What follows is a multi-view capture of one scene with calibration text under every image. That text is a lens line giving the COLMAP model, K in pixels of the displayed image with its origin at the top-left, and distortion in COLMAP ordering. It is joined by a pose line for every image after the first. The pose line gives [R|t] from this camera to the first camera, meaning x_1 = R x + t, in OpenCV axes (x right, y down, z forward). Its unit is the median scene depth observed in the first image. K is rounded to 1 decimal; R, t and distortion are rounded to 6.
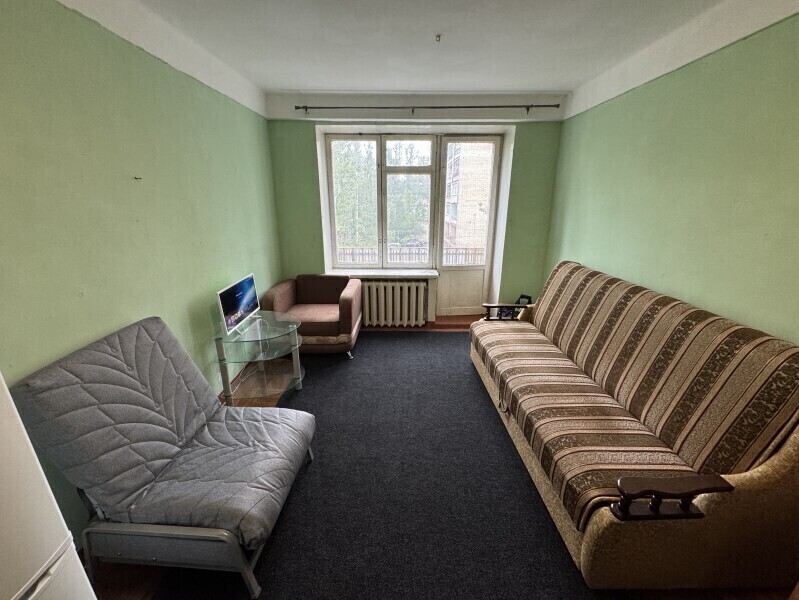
lens RADIAL K [[330.0, 0, 399.5], [0, 330.0, 309.8], [0, 0, 1]] dist [-0.000214, 0.000038]
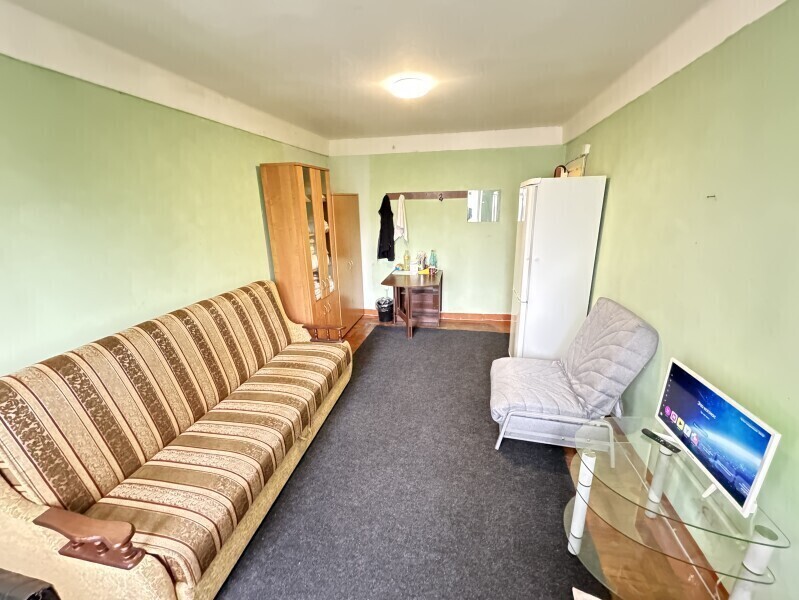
lens RADIAL K [[317.1, 0, 400.3], [0, 317.1, 302.2], [0, 0, 1]] dist [0.000780, 0.000206]
pose [[-0.975182, -0.047017, 0.216353, -0.194277], [0.089439, 0.810254, 0.579215, -0.725474], [-0.202534, 0.584191, -0.785940, 1.966737]]
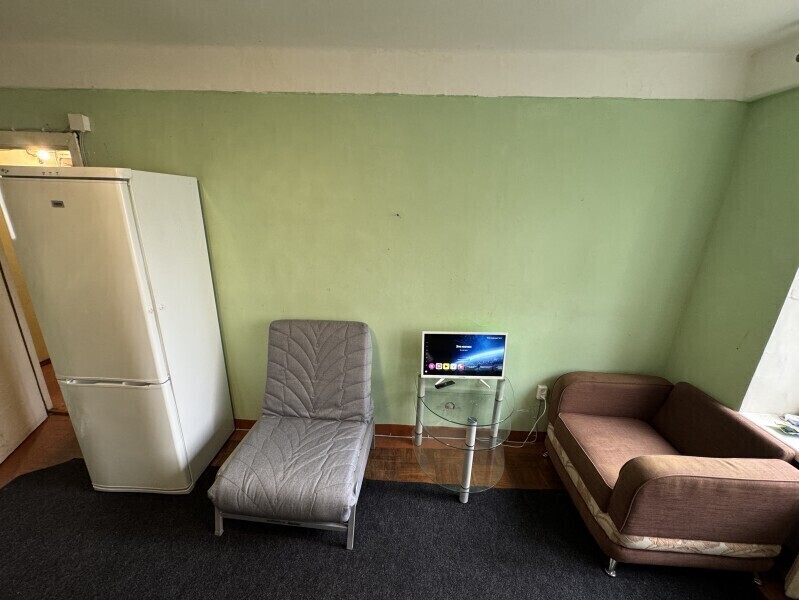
lens RADIAL K [[317.1, 0, 400.3], [0, 317.1, 302.2], [0, 0, 1]] dist [0.000780, 0.000206]
pose [[-0.050549, 0.287361, -0.956487, 0.373083], [-0.349581, 0.892035, 0.286473, -0.446703], [0.935541, 0.348851, 0.055364, 1.044851]]
